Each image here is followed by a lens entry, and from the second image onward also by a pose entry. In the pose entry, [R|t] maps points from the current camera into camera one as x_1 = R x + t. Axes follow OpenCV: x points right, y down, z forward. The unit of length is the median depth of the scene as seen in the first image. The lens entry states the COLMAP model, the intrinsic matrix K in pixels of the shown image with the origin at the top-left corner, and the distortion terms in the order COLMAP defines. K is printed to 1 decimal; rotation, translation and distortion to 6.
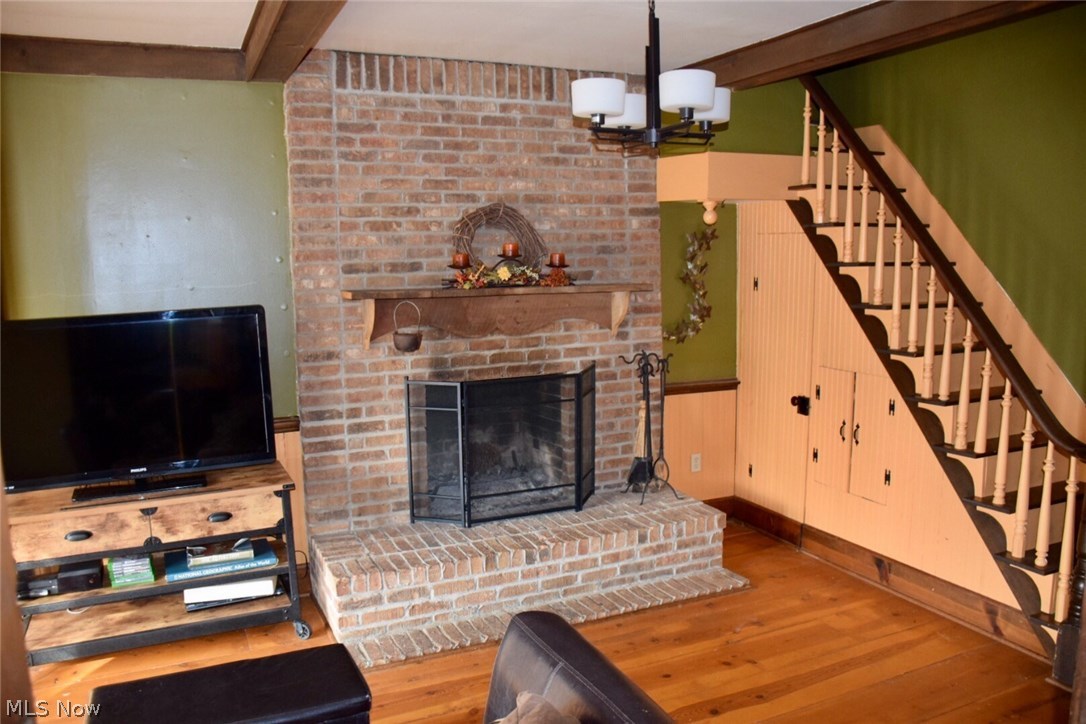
lens RADIAL K [[836.9, 0, 545.2], [0, 836.9, 371.7], [0, 0, 1]] dist [-0.138751, 0.106249]
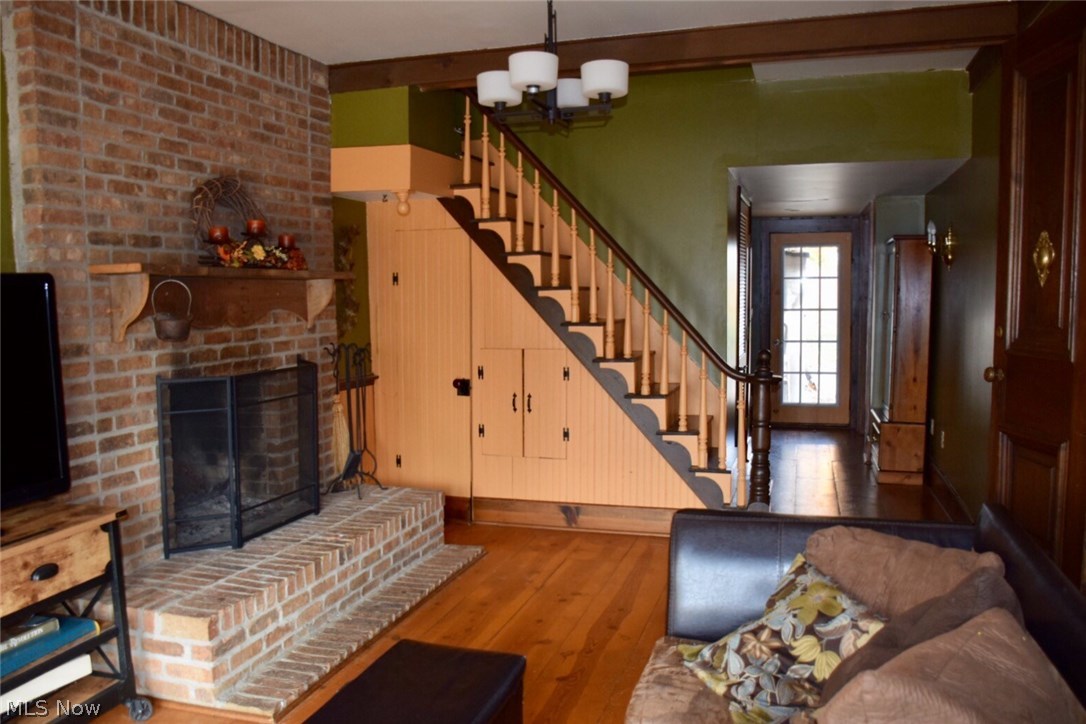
lens RADIAL K [[864.2, 0, 543.0], [0, 864.2, 362.0], [0, 0, 1]] dist [-0.146040, 0.118129]
pose [[0.684603, -0.056521, 0.726722, -0.504667], [0.105973, 0.994114, -0.022514, 0.051187], [-0.721172, 0.092426, 0.686563, 0.166866]]
